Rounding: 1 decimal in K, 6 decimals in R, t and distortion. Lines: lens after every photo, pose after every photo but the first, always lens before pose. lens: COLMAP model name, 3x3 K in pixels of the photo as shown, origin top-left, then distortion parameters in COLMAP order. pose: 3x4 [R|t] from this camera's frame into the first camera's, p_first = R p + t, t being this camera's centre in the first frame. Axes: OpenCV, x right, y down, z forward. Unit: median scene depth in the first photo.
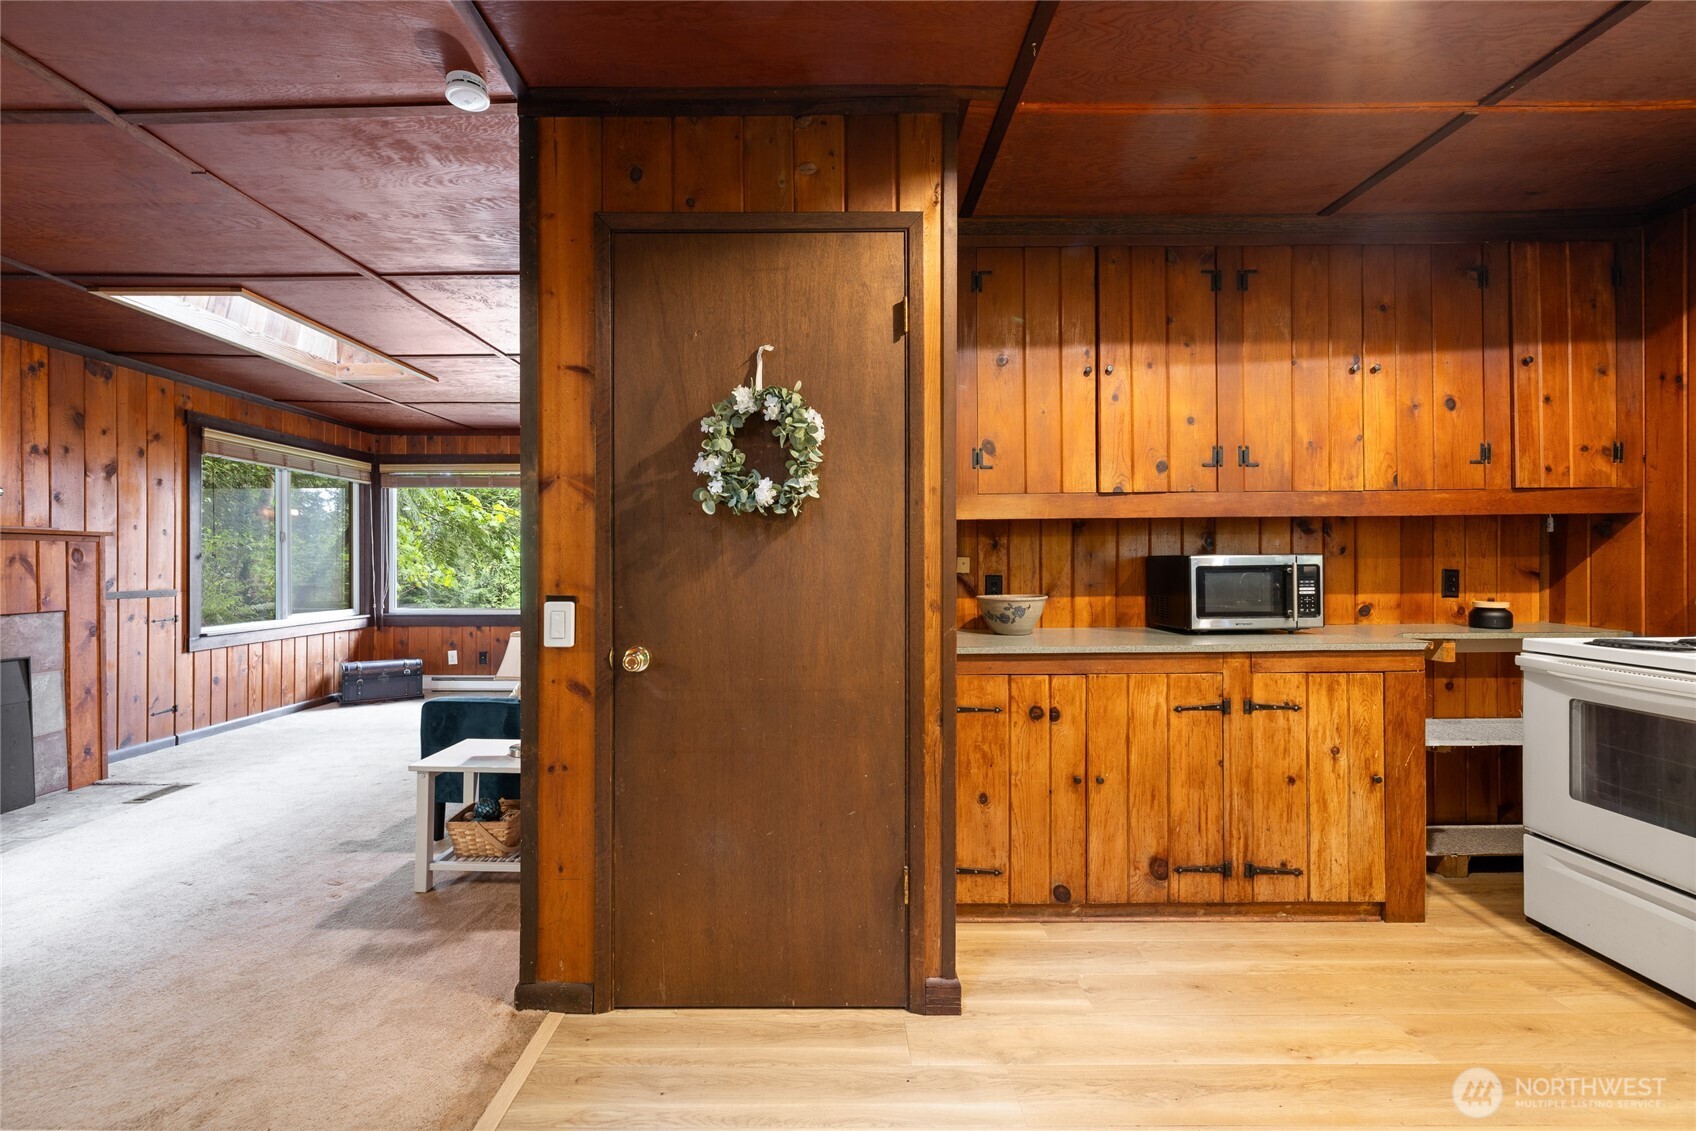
lens RADIAL K [[719.7, 0, 829.2], [0, 719.7, 566.2], [0, 0, 1]] dist [0.000596, 0.000432]
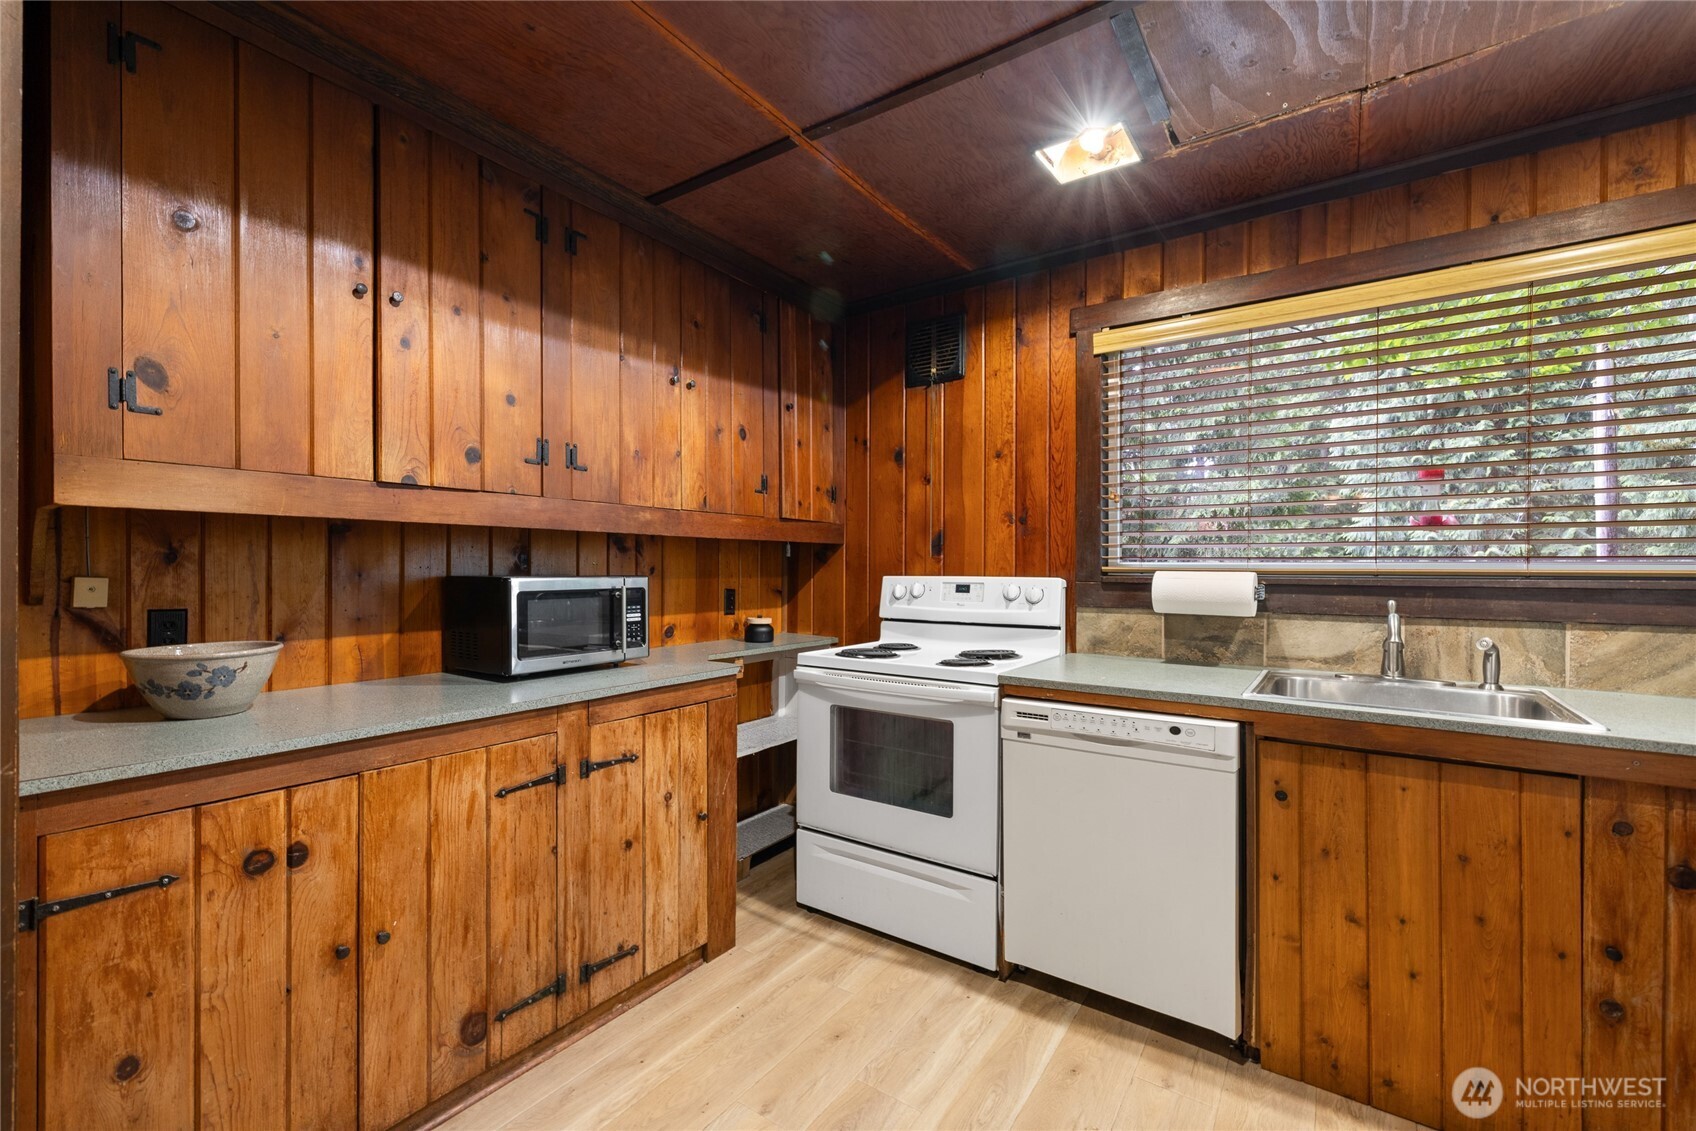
lens RADIAL K [[716.6, 0, 829.0], [0, 716.6, 575.6], [0, 0, 1]] dist [0.000116, 0.000218]
pose [[0.581711, 0.002463, 0.813392, 0.082152], [-0.003286, 0.999994, -0.000678, -0.017235], [-0.813389, -0.002278, 0.581716, 0.282827]]
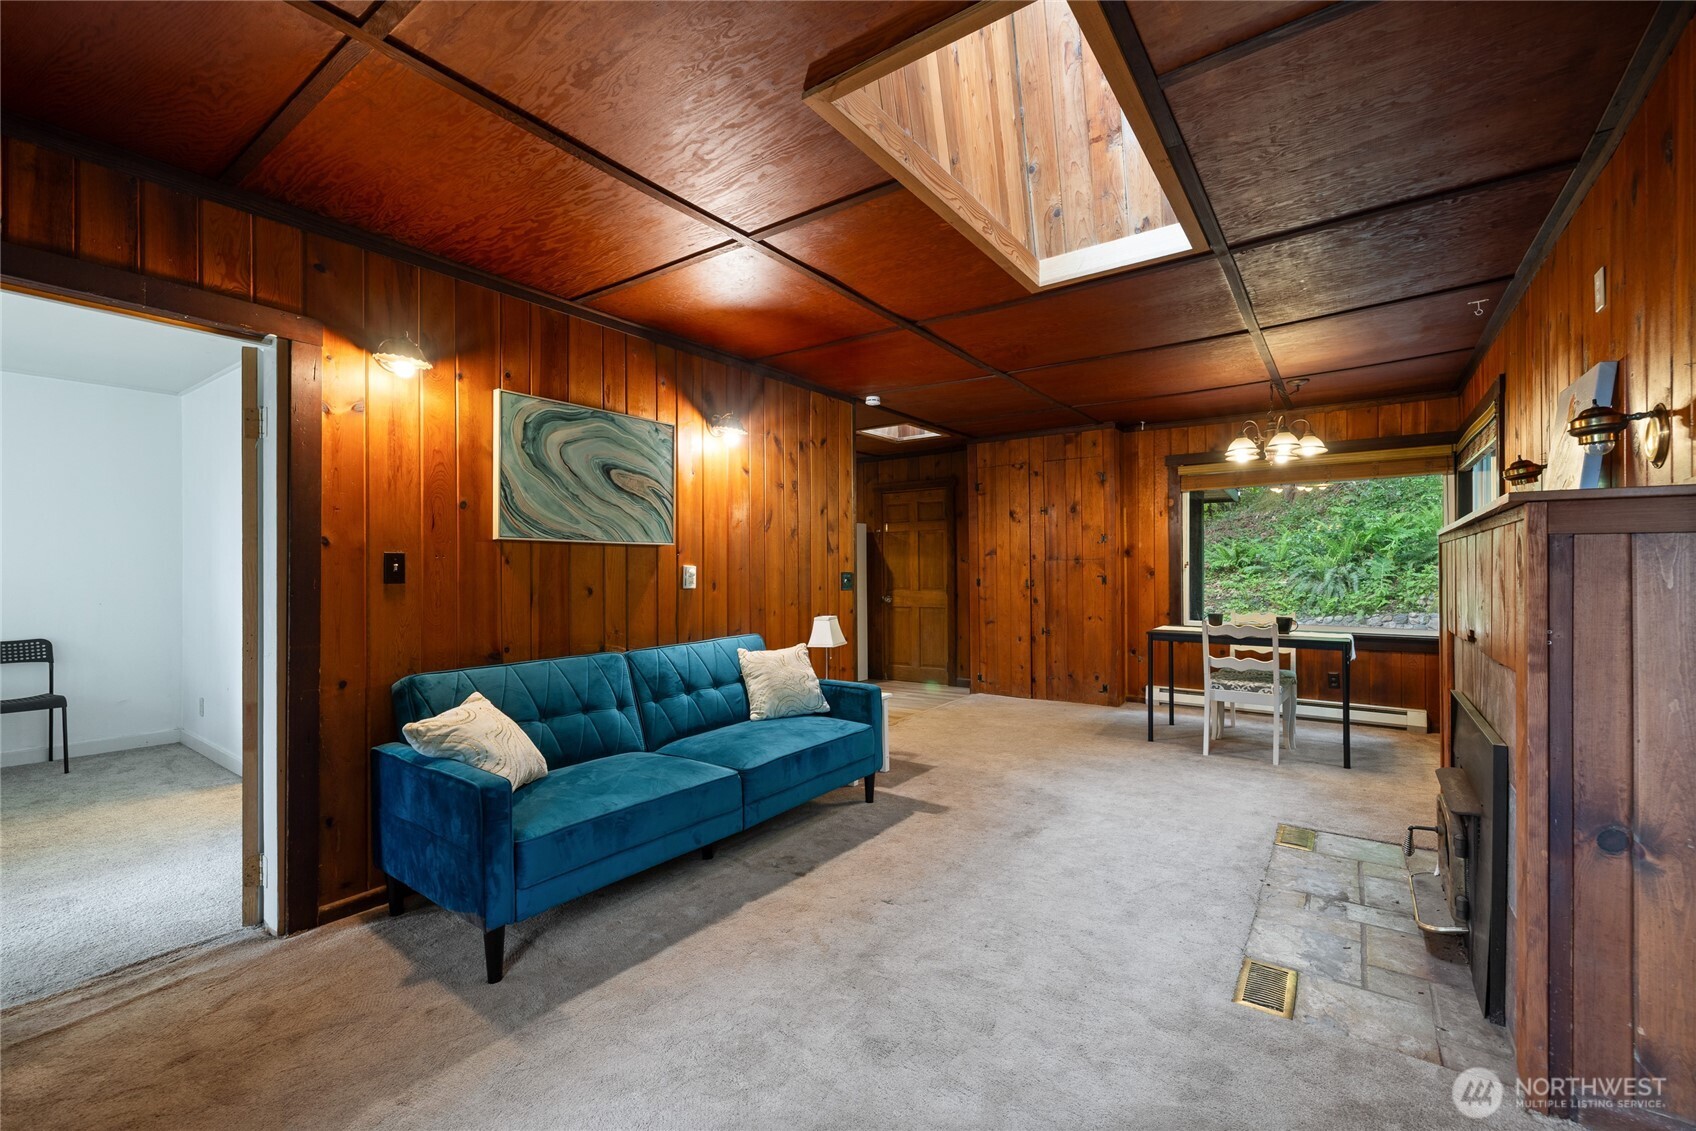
lens RADIAL K [[719.7, 0, 829.2], [0, 719.7, 566.2], [0, 0, 1]] dist [0.000596, 0.000432]
pose [[-0.808441, 0.008013, 0.588522, -1.390305], [0.007006, 0.999967, -0.003991, -0.011430], [-0.588535, 0.000897, -0.808471, 2.329032]]
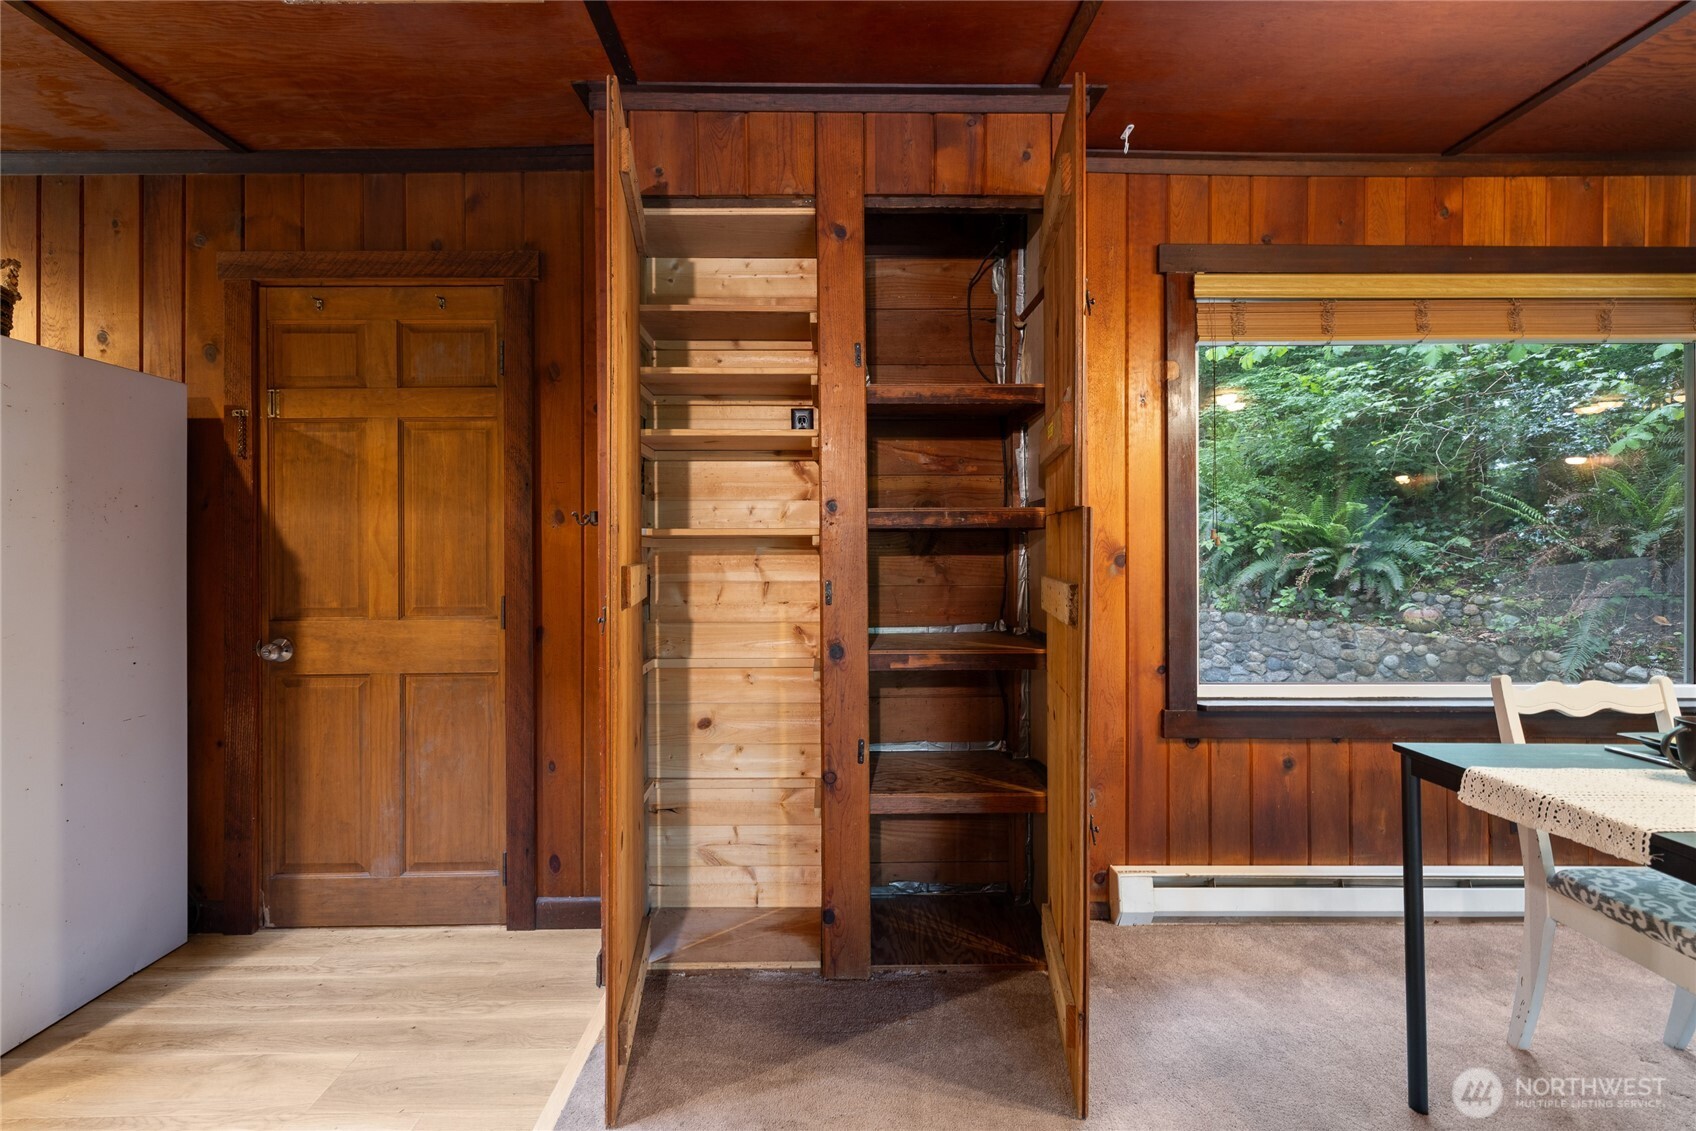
lens RADIAL K [[716.0, 0, 830.5], [0, 716.0, 548.3], [0, 0, 1]] dist [0.000995, -0.000448]
pose [[-0.999979, 0.003247, -0.005662, -0.504863], [0.003283, 0.999974, -0.006438, -0.000171], [0.005641, -0.006457, -0.999963, 0.668268]]
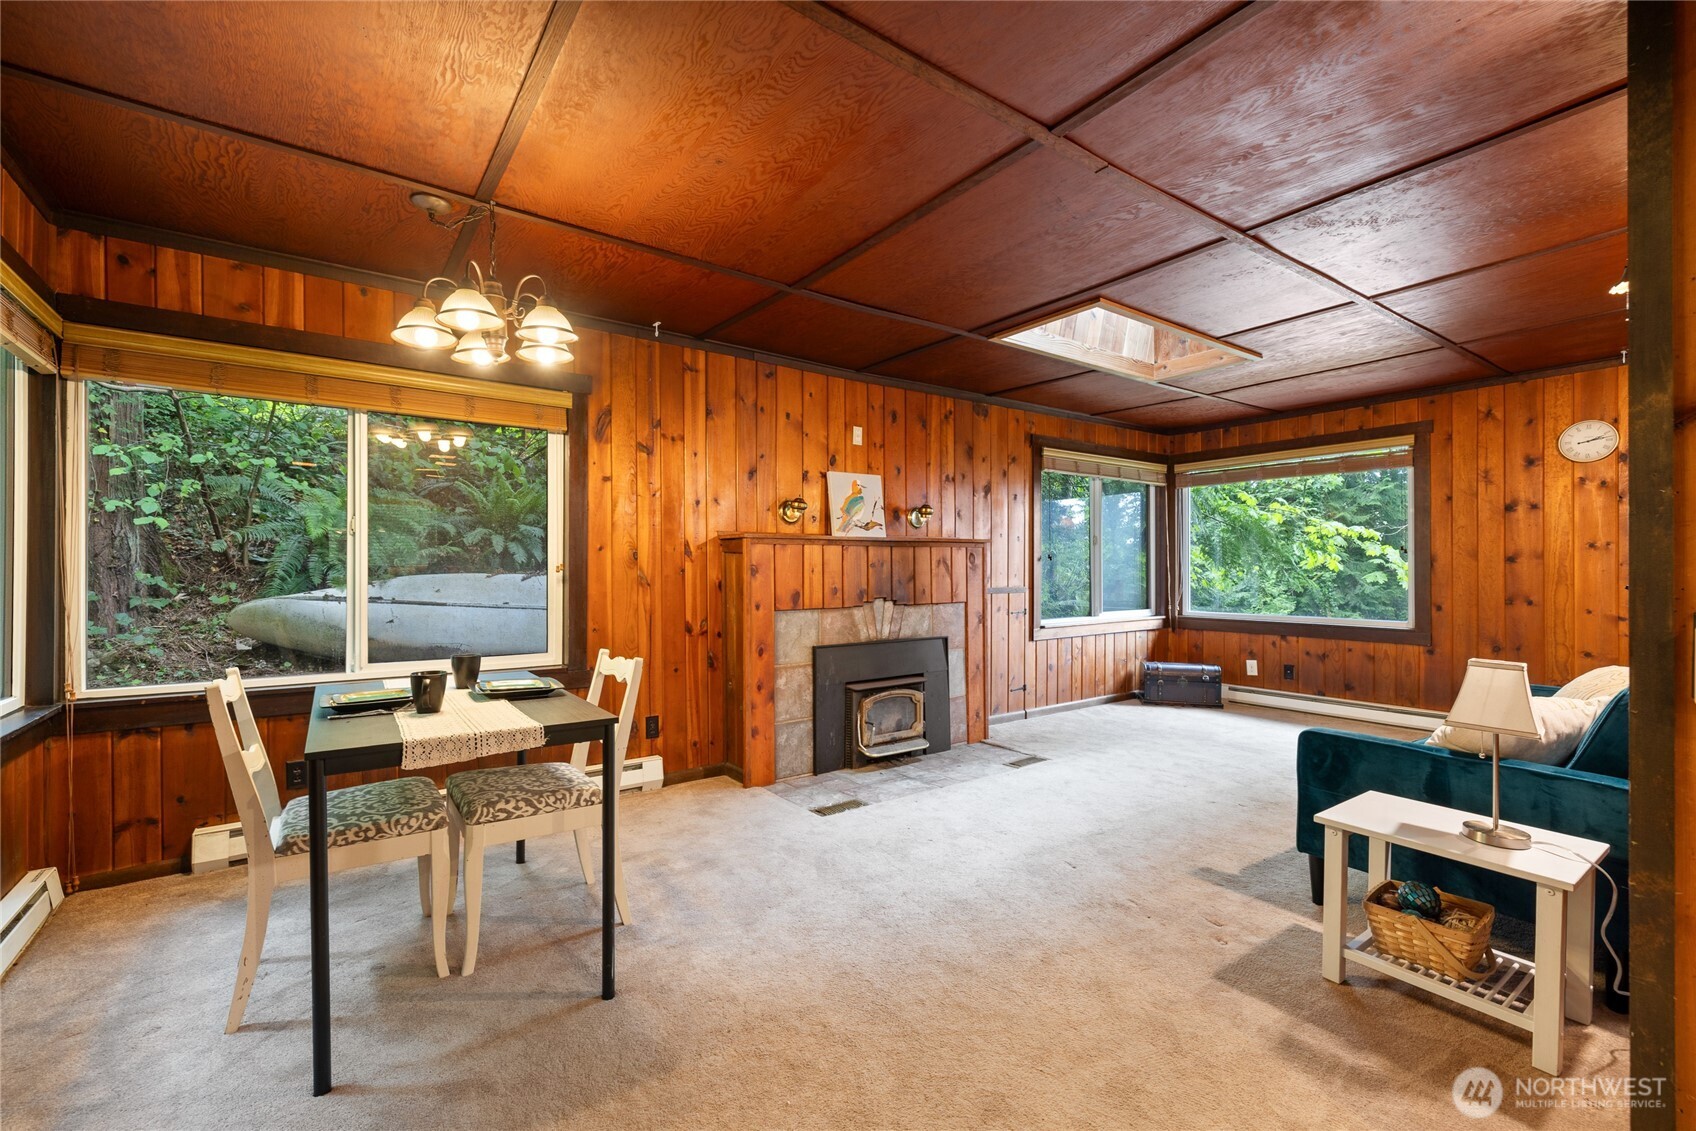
lens RADIAL K [[716.4, 0, 831.2], [0, 716.4, 569.1], [0, 0, 1]] dist [0.005733, 0.000717]
pose [[0.581914, -0.000109, -0.813251, -0.238773], [0.000039, 1.000000, -0.000106, 0.005395], [0.813251, 0.000030, 0.581914, 0.098984]]
